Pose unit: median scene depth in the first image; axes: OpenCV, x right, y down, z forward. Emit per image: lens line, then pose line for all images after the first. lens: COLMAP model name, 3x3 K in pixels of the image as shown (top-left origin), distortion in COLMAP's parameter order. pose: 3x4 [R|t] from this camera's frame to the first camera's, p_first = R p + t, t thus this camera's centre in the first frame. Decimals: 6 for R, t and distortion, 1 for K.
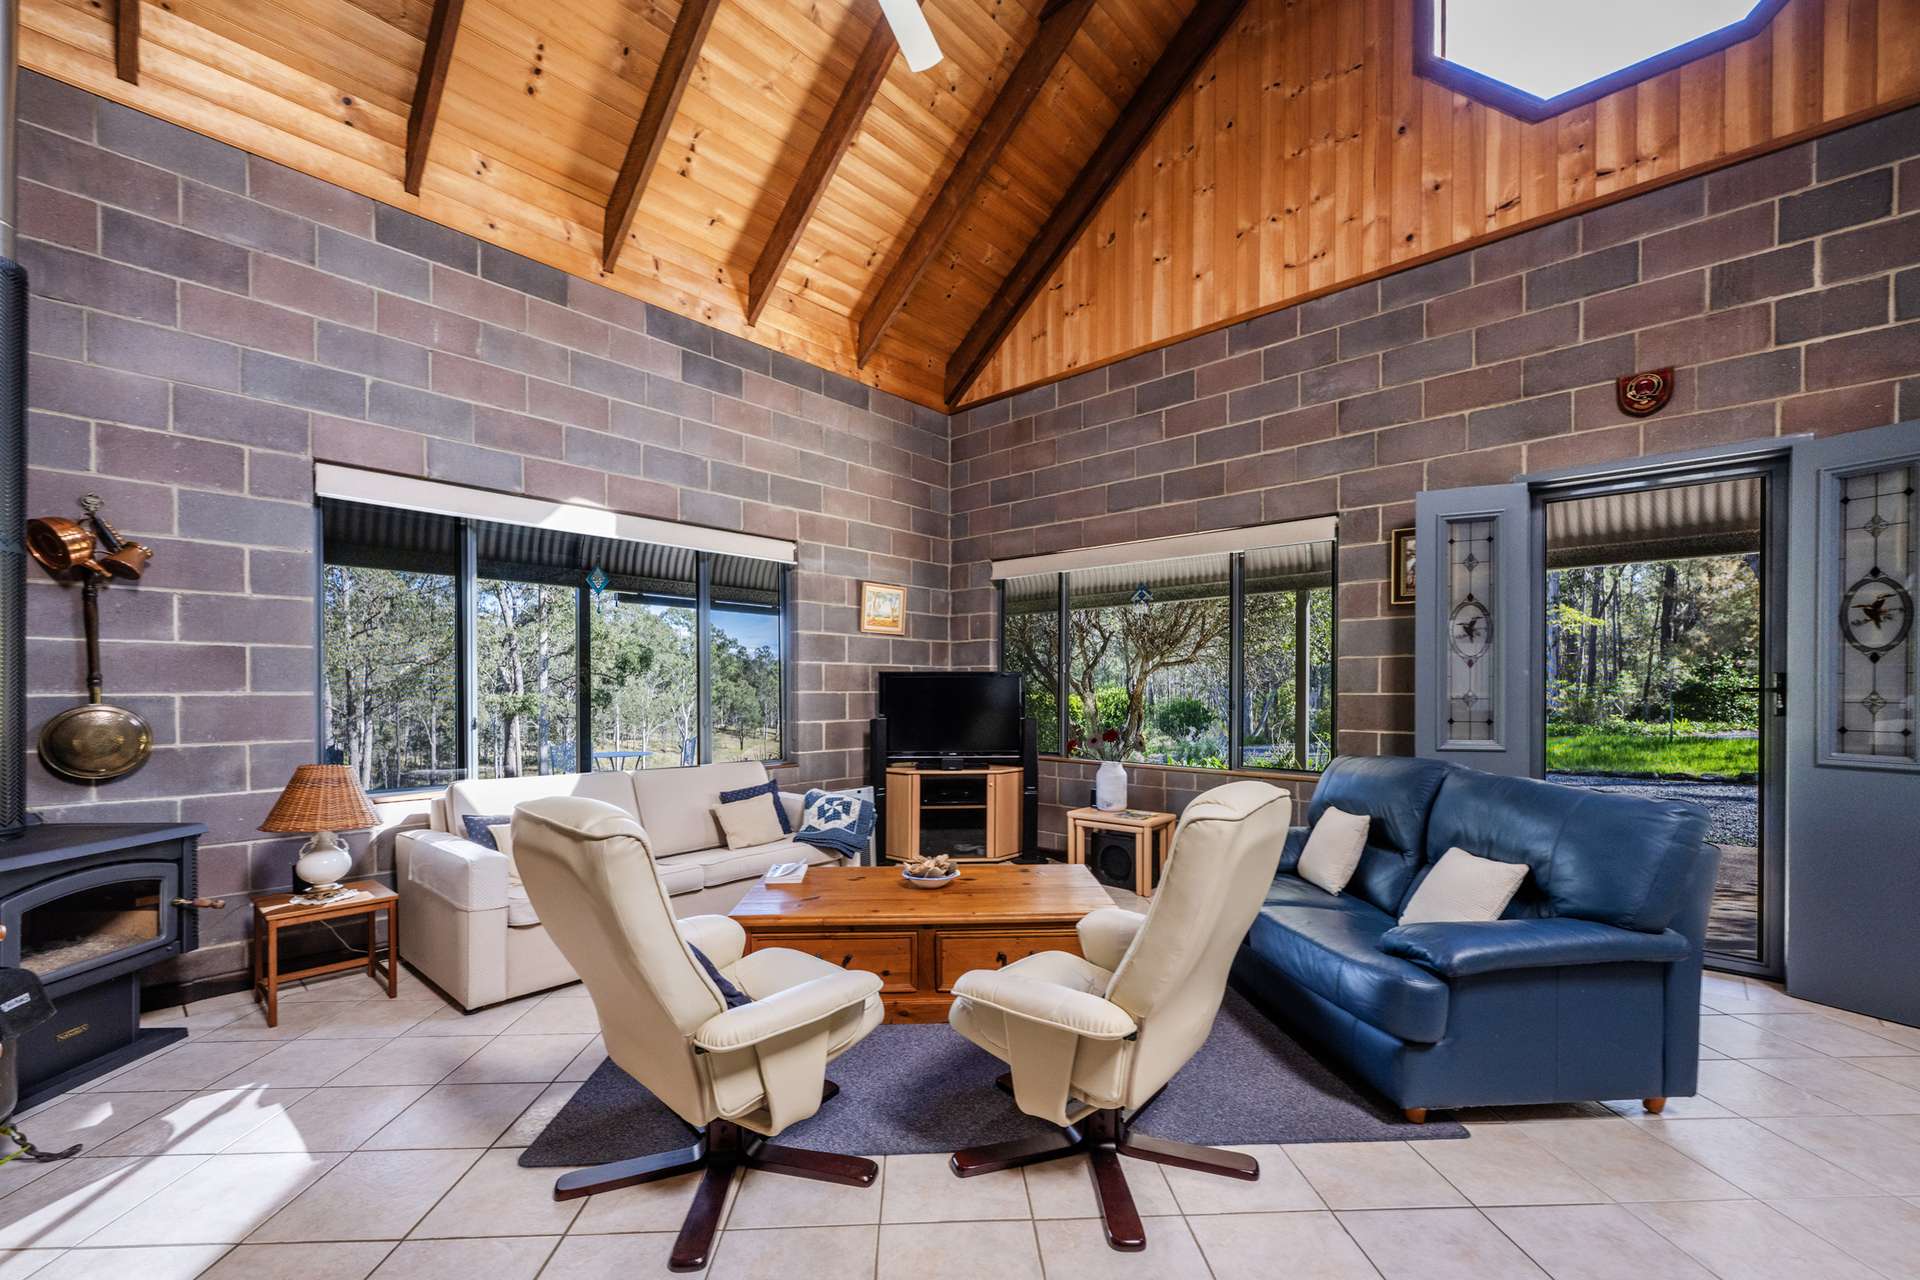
lens RADIAL K [[756.2, 0, 923.1], [0, 756.2, 687.9], [0, 0, 1]] dist [-0.000326, -0.000227]
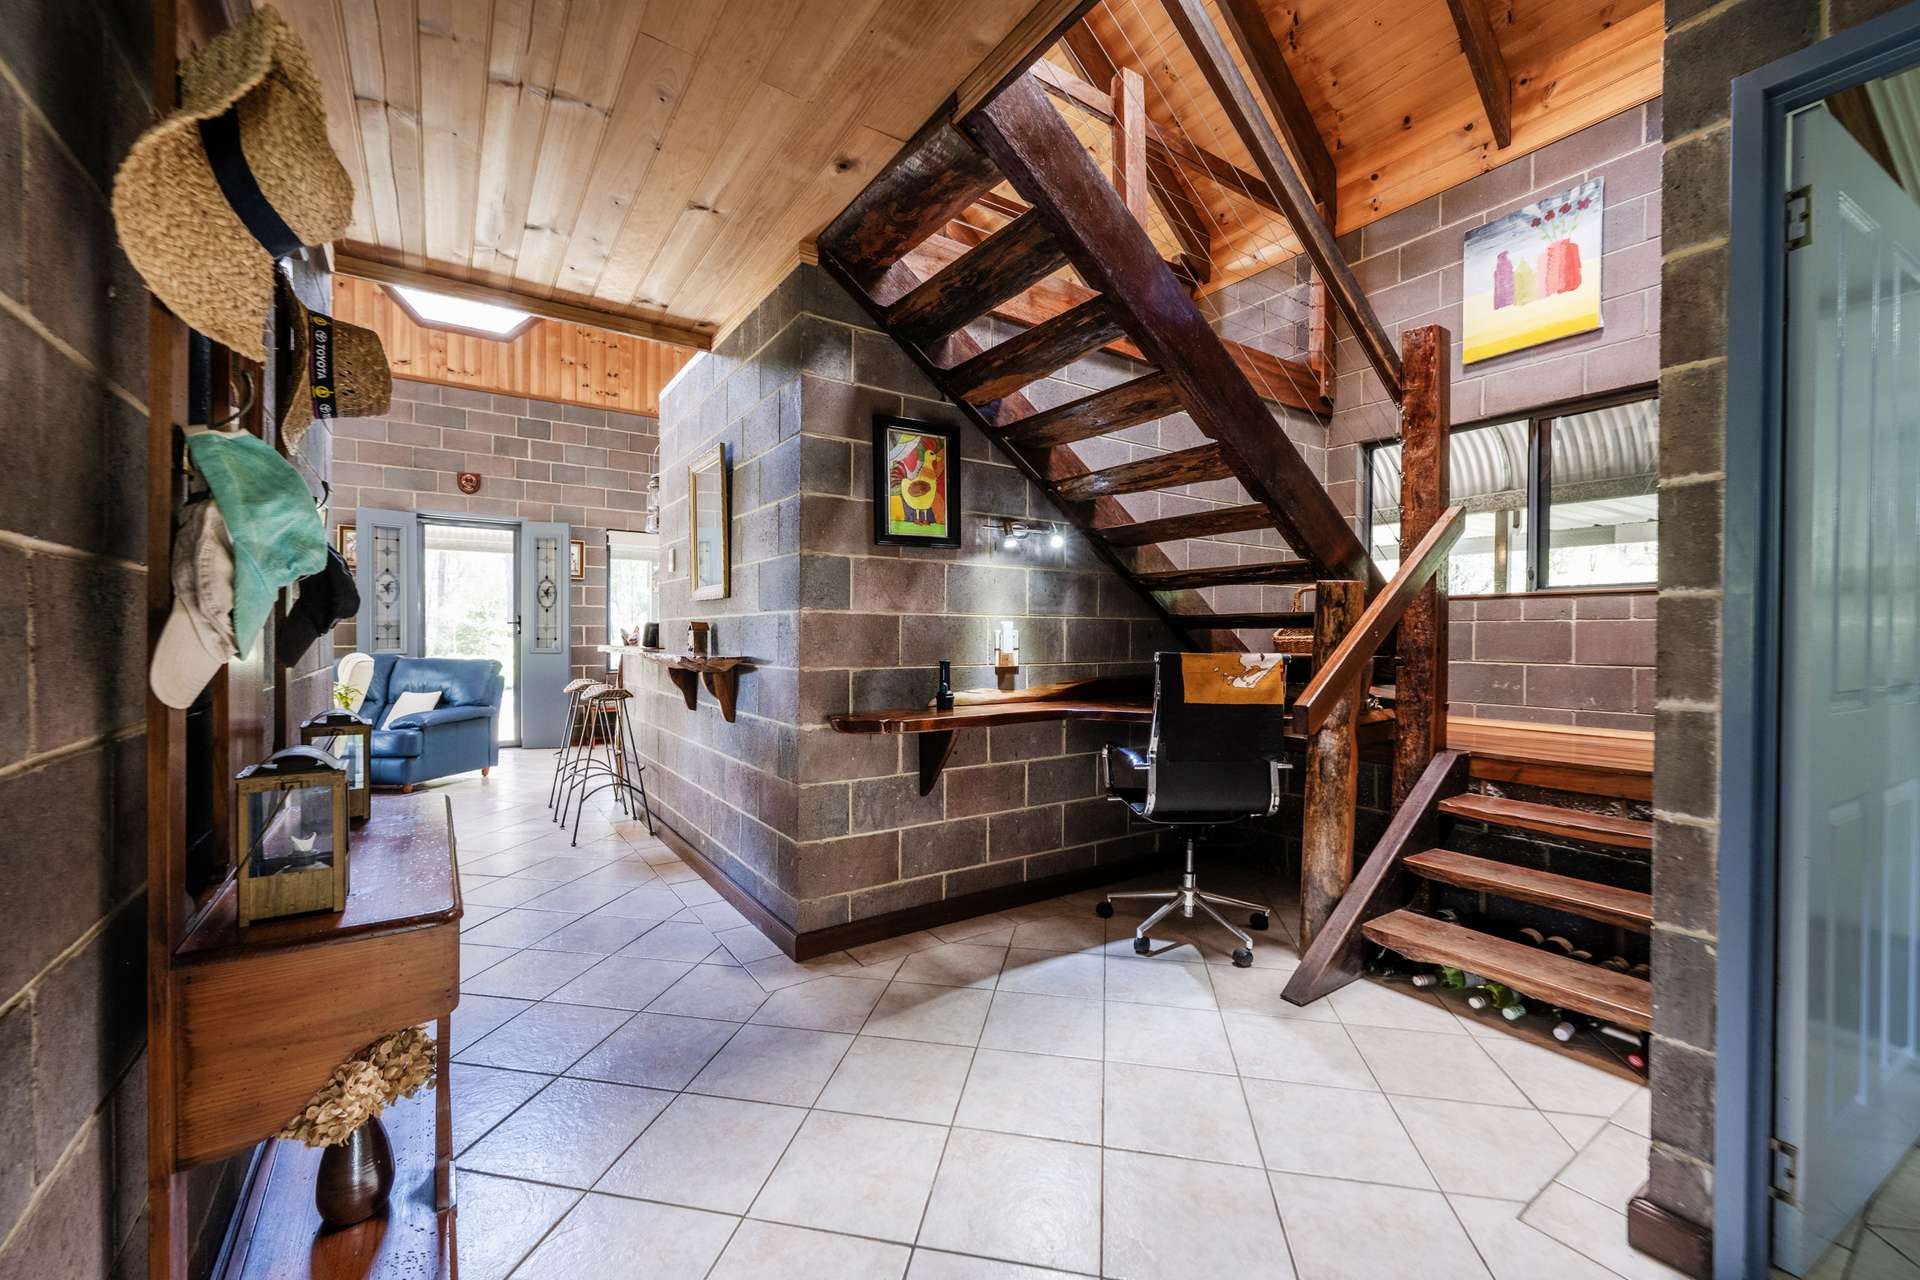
lens RADIAL K [[756.2, 0, 972.2], [0, 756.2, 629.1], [0, 0, 1]] dist [-0.000326, -0.000227]
pose [[0.173254, -0.006312, 0.984857, -0.744435], [0.001073, 0.999980, 0.006220, 0.011044], [-0.984877, -0.000020, 0.173257, -0.634263]]
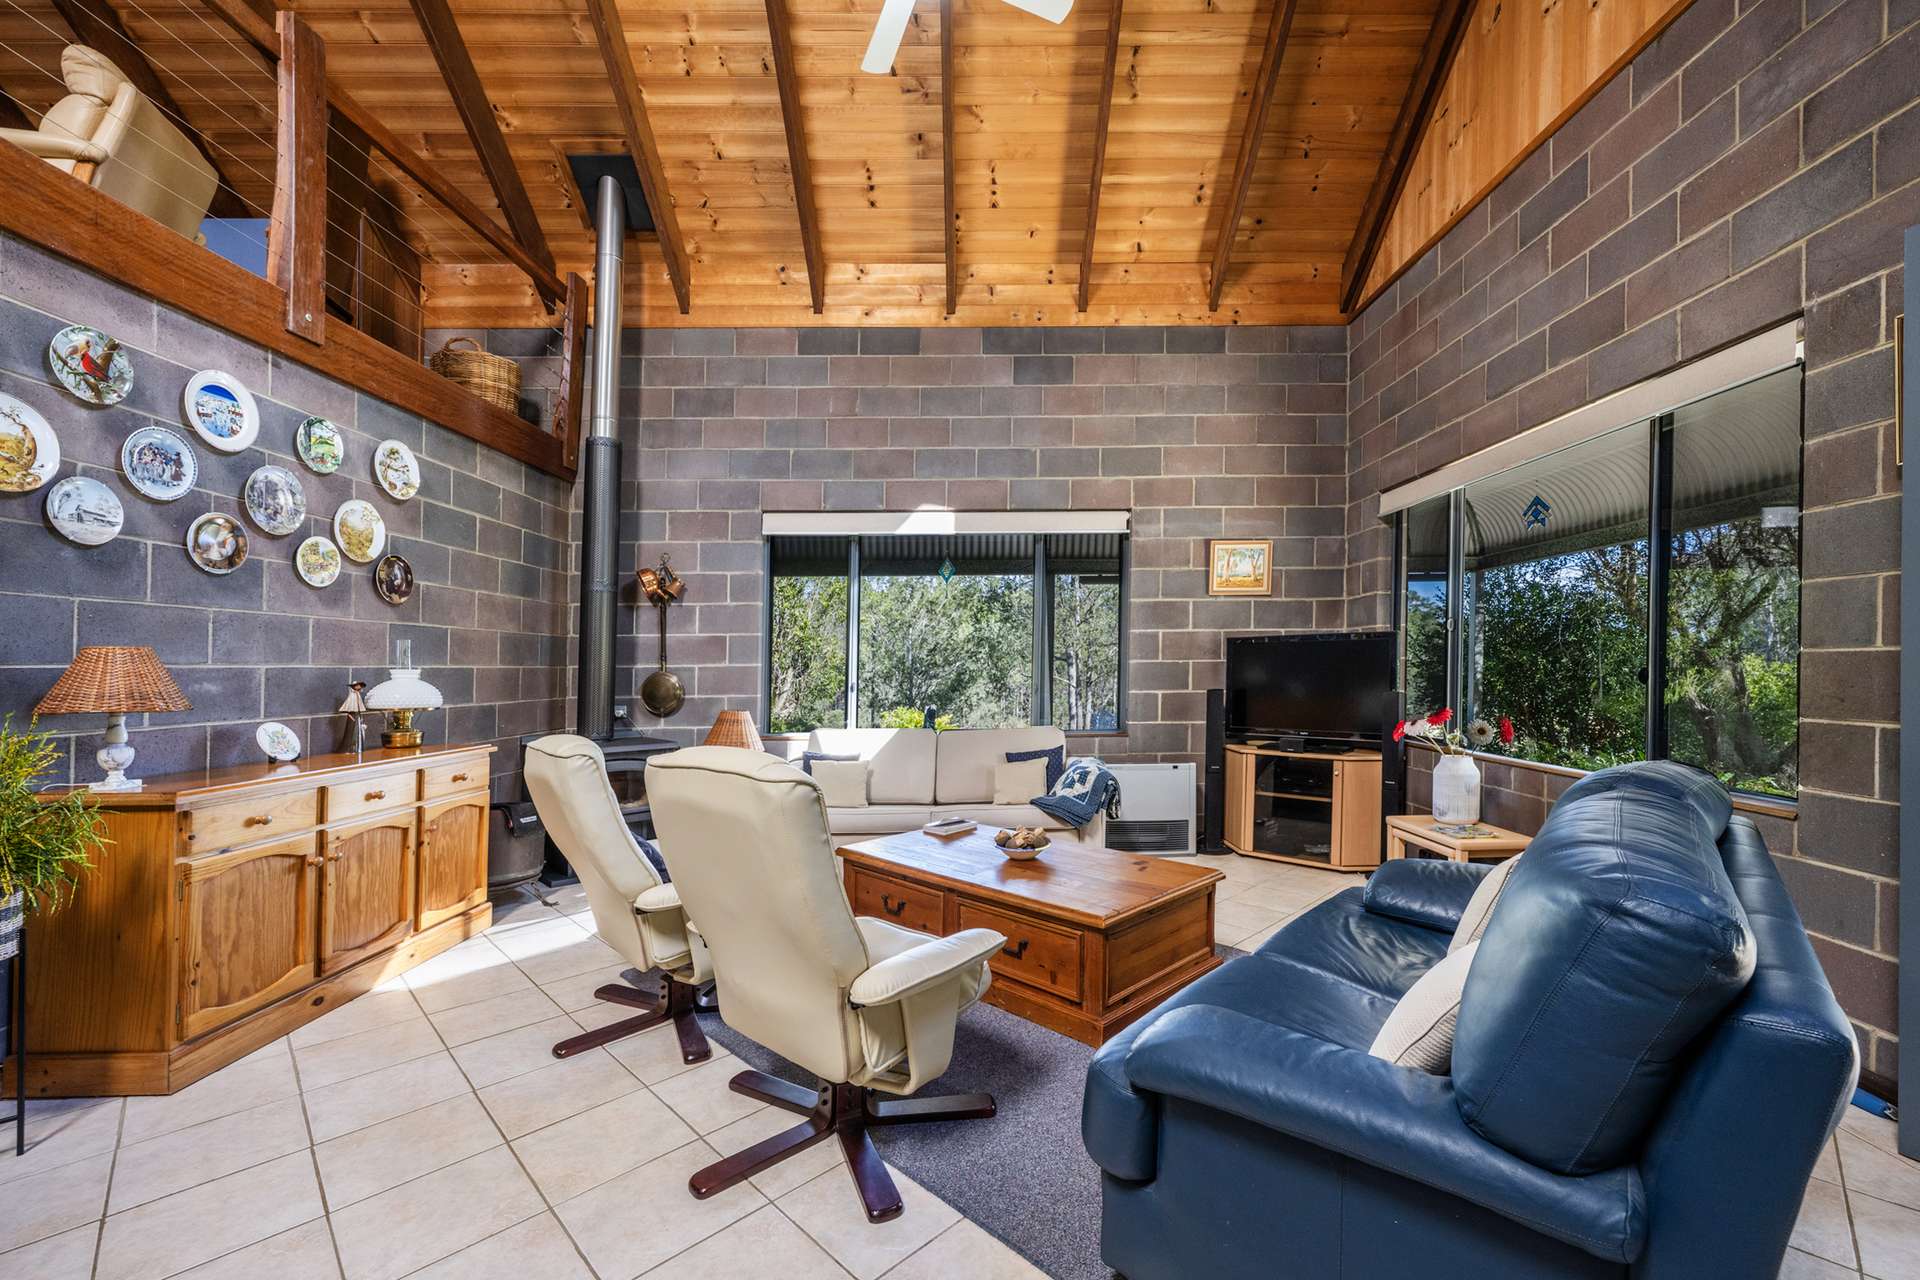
lens RADIAL K [[756.2, 0, 987.3], [0, 756.2, 649.3], [0, 0, 1]] dist [-0.000326, -0.000227]
pose [[0.705012, -0.024101, -0.708786, 0.512867], [0.011778, 0.999682, -0.022277, 0.012211], [0.709098, 0.007357, 0.705072, 0.216358]]
